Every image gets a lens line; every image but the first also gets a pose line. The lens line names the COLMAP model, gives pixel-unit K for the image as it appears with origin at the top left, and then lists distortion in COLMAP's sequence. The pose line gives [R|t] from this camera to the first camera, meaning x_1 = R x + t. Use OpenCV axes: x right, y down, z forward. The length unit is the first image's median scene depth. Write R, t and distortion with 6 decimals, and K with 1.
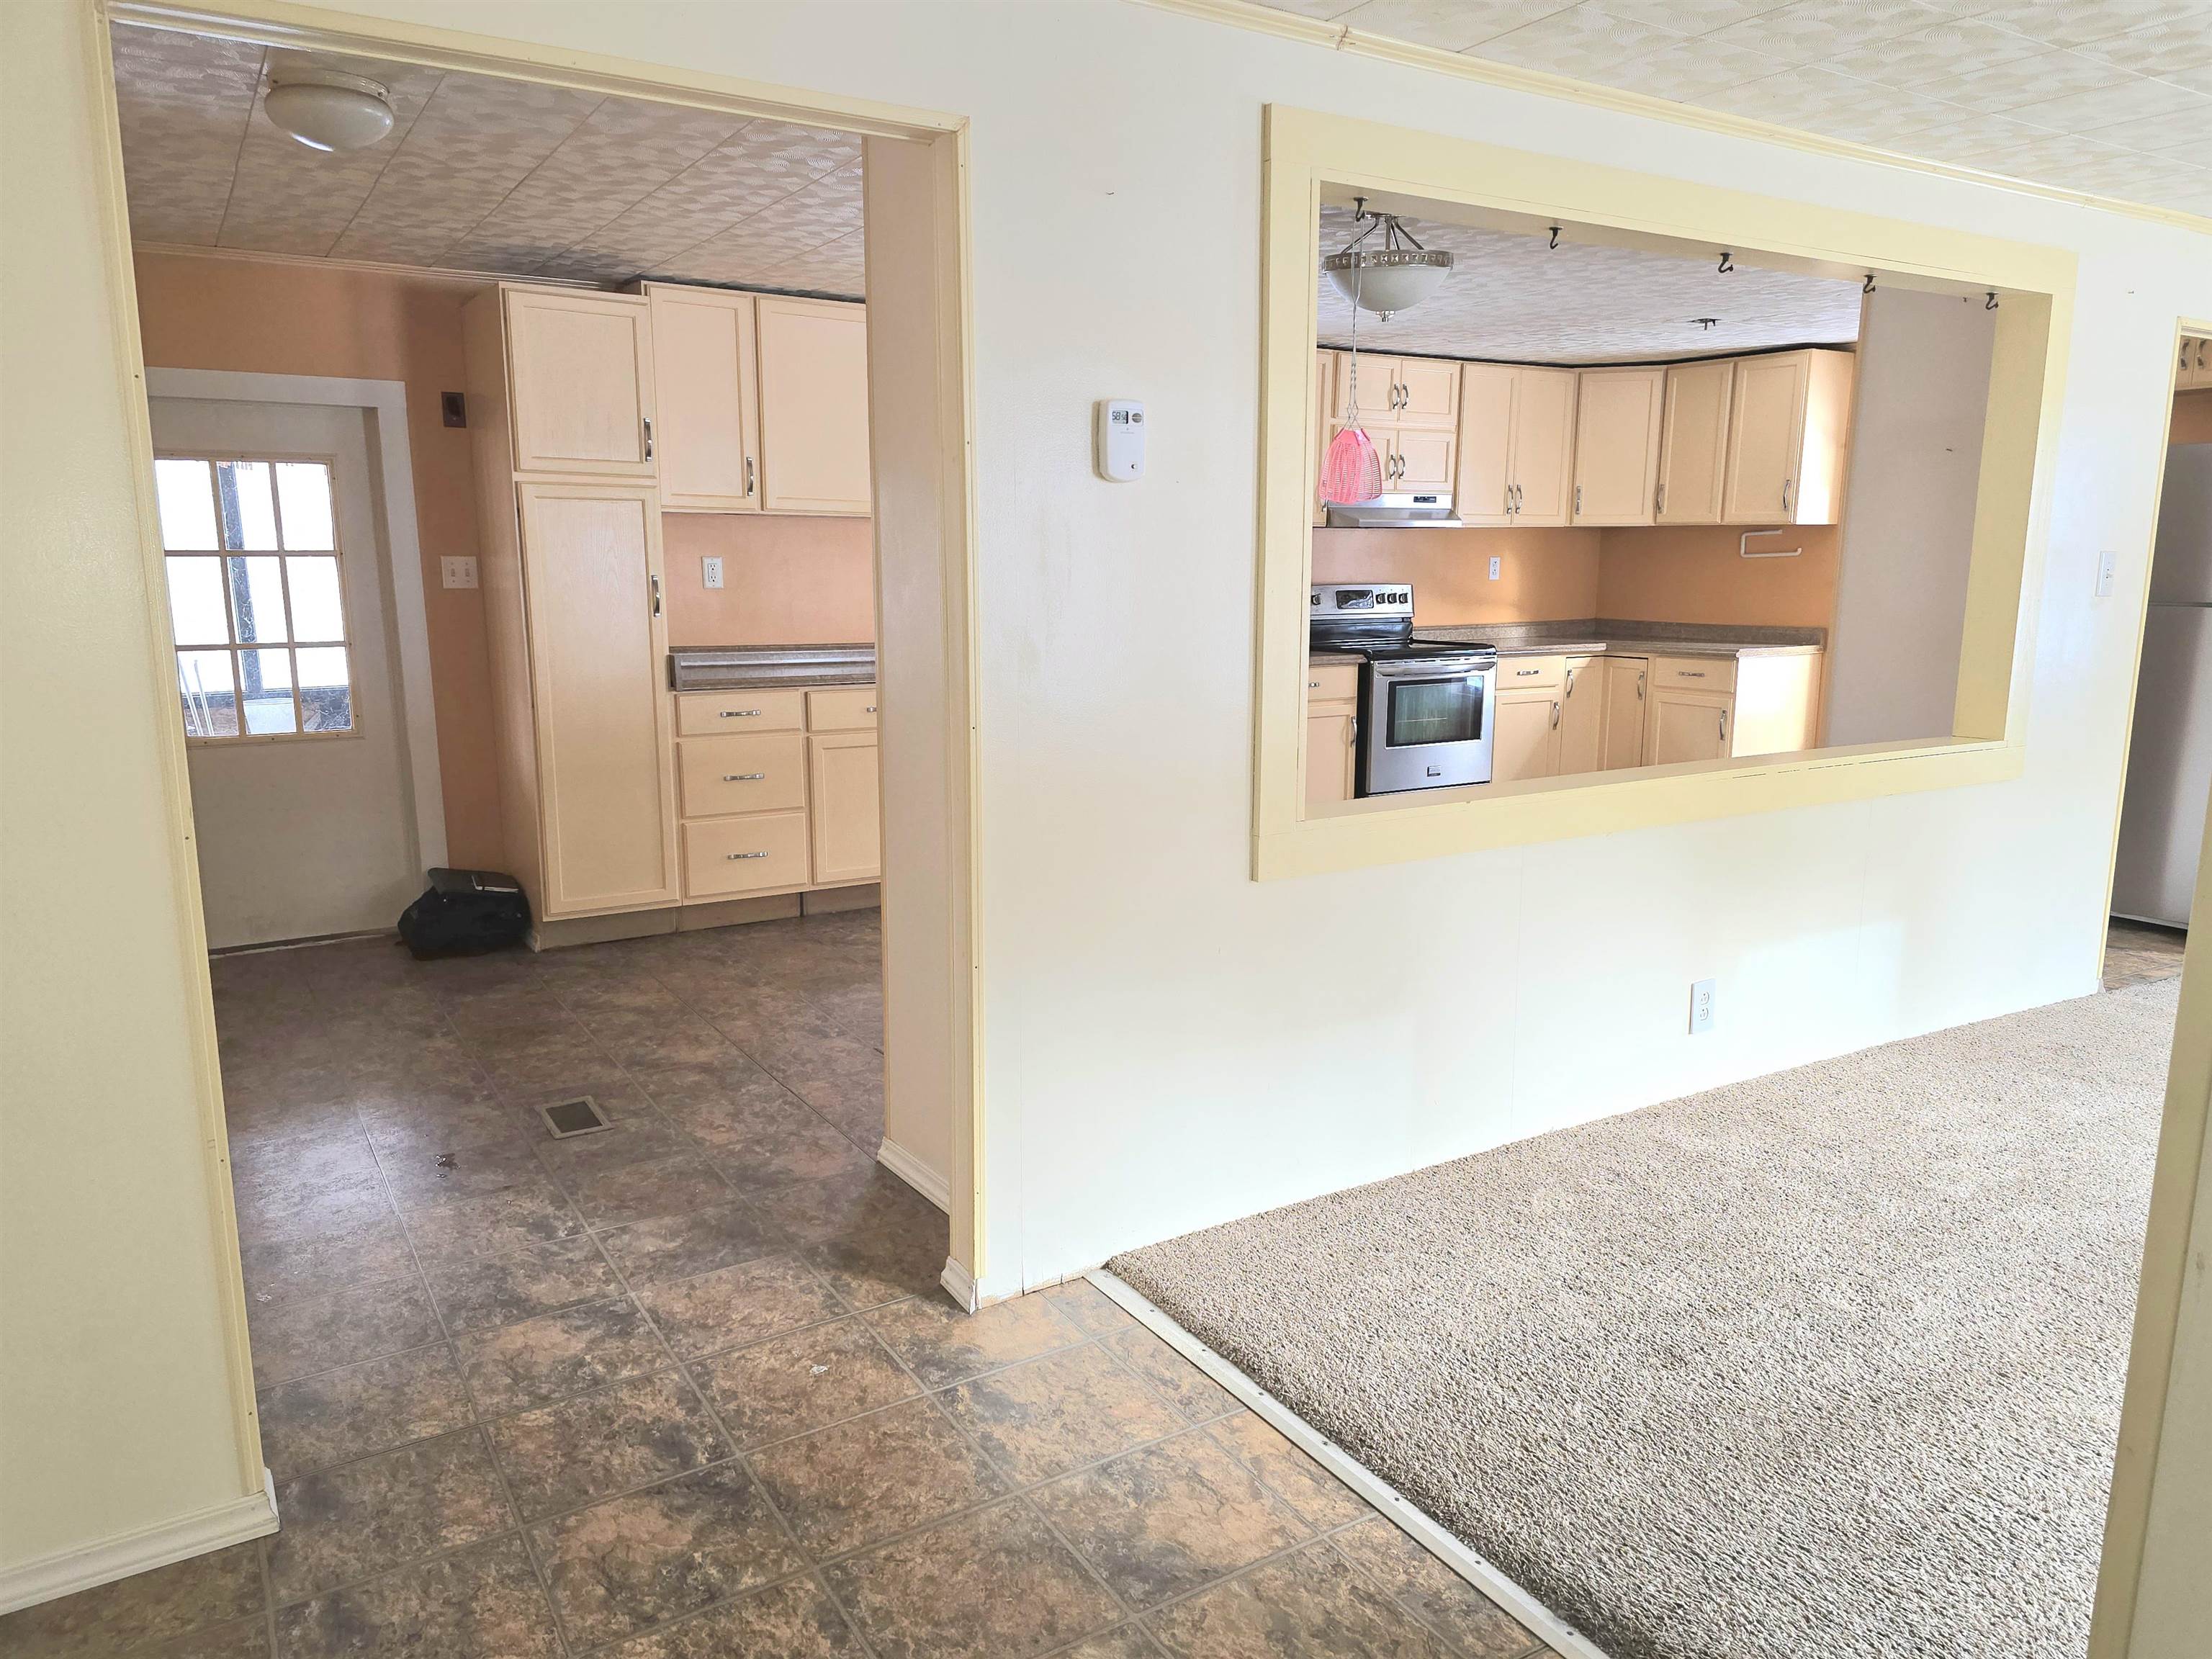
lens RADIAL K [[1543.6, 0, 1119.8], [0, 1543.6, 840.3], [0, 0, 1]] dist [0.086119, -0.084533]
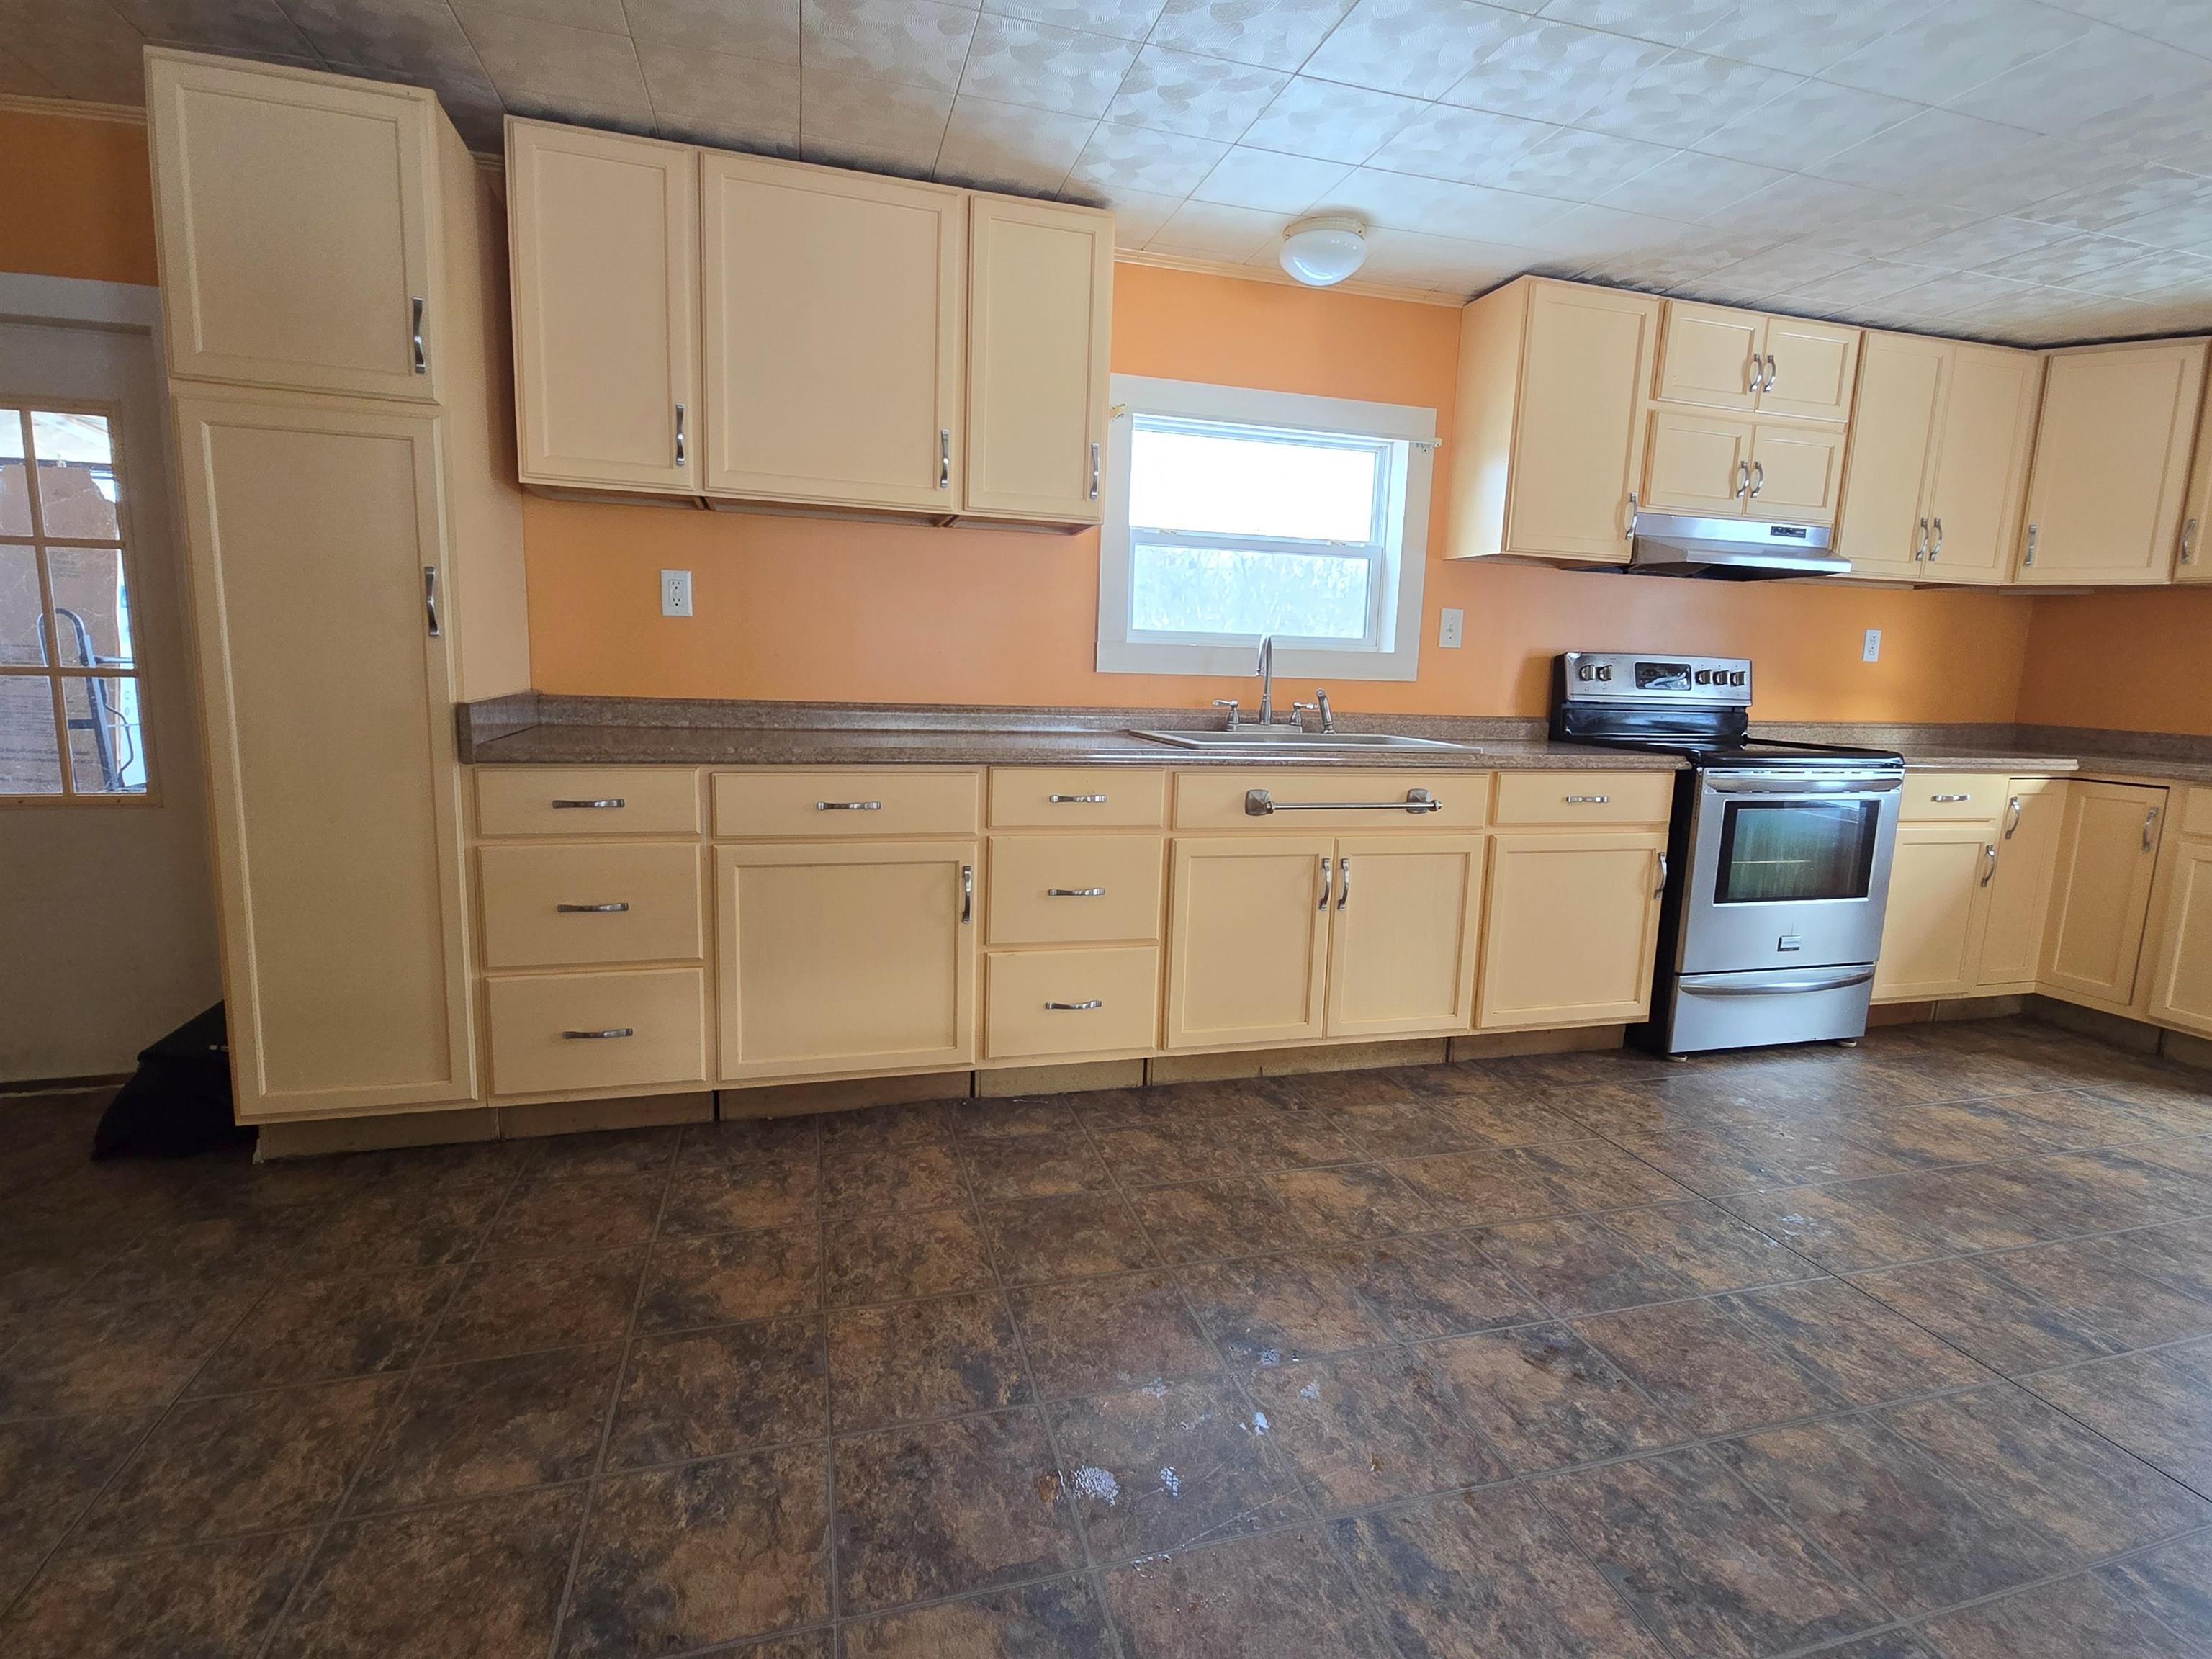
lens RADIAL K [[1077.6, 0, 1100.6], [0, 1077.6, 822.9], [0, 0, 1]] dist [-0.001412, 0.000509]
pose [[0.960374, 0.067969, -0.270302, 0.045081], [-0.078604, 0.996493, -0.028704, -0.057142], [0.267403, 0.048814, 0.962348, 0.476758]]
